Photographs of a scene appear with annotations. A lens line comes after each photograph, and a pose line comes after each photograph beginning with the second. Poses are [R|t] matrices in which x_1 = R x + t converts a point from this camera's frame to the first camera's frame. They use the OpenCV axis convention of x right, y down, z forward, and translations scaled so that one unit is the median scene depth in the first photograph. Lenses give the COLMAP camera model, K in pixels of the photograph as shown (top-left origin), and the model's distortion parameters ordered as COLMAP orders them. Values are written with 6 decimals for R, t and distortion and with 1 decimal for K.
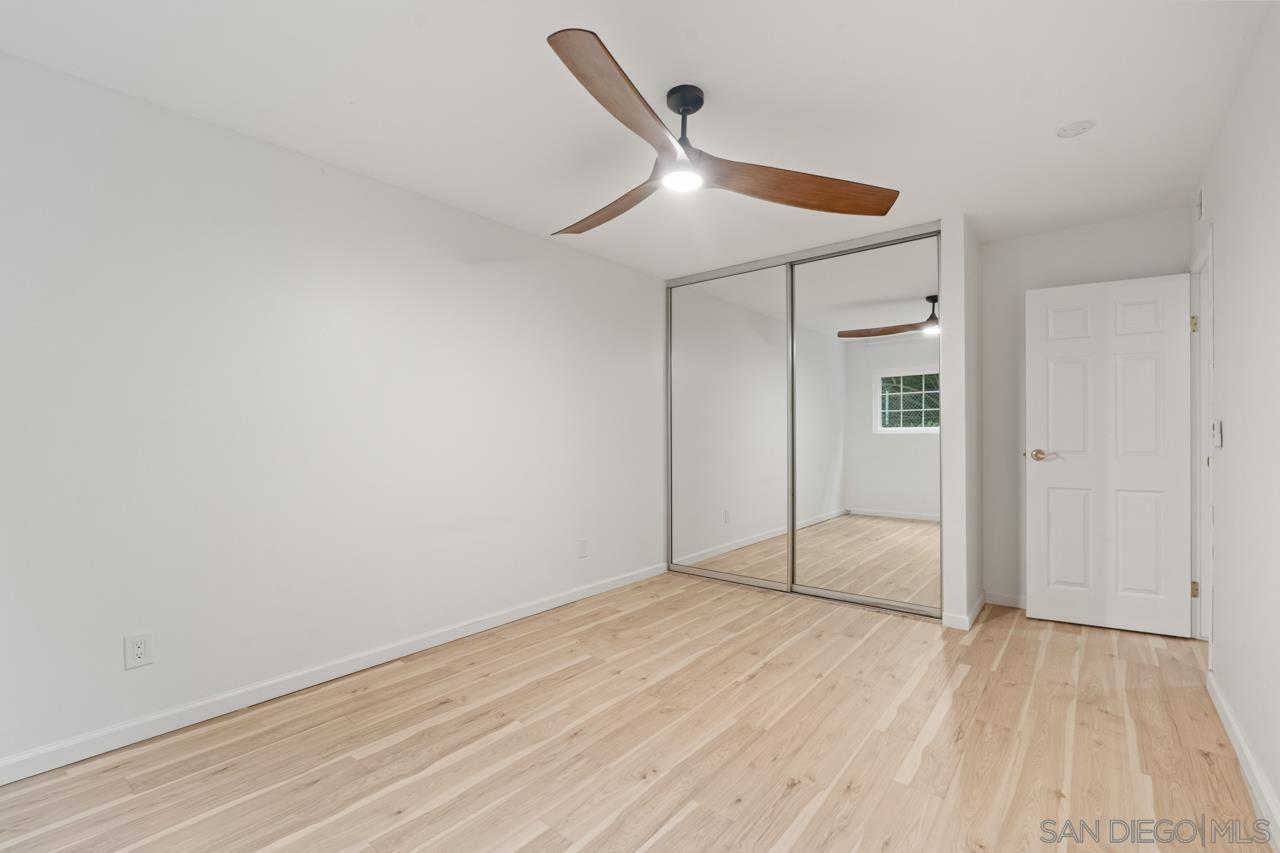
lens RADIAL K [[557.5, 0, 643.1], [0, 557.5, 421.9], [0, 0, 1]] dist [-0.005137, 0.000251]
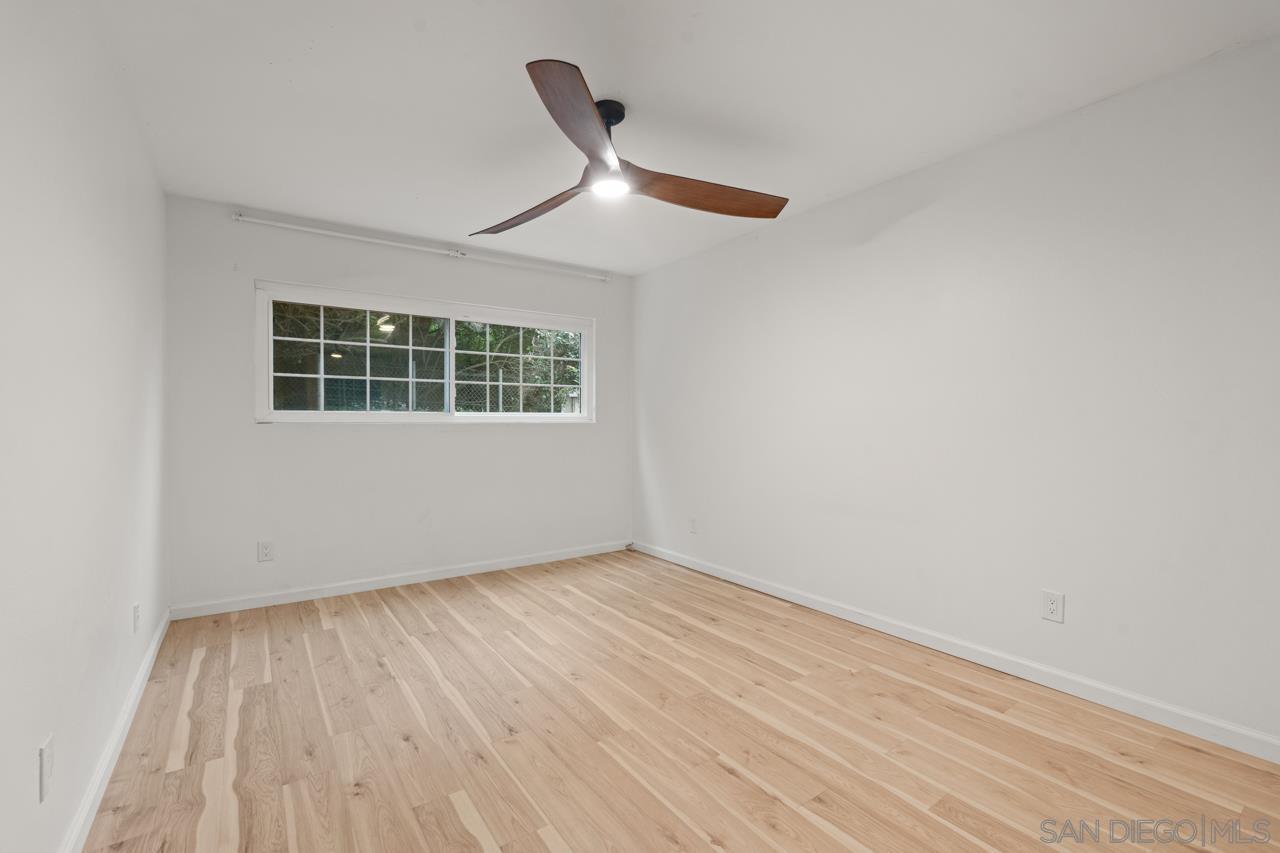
lens RADIAL K [[557.5, 0, 648.4], [0, 557.5, 428.0], [0, 0, 1]] dist [-0.005137, 0.000251]
pose [[-0.262525, 0.015672, -0.964798, 0.915651], [0.022584, 0.999694, 0.010094, 0.019587], [0.964661, -0.019139, -0.262799, 1.126921]]
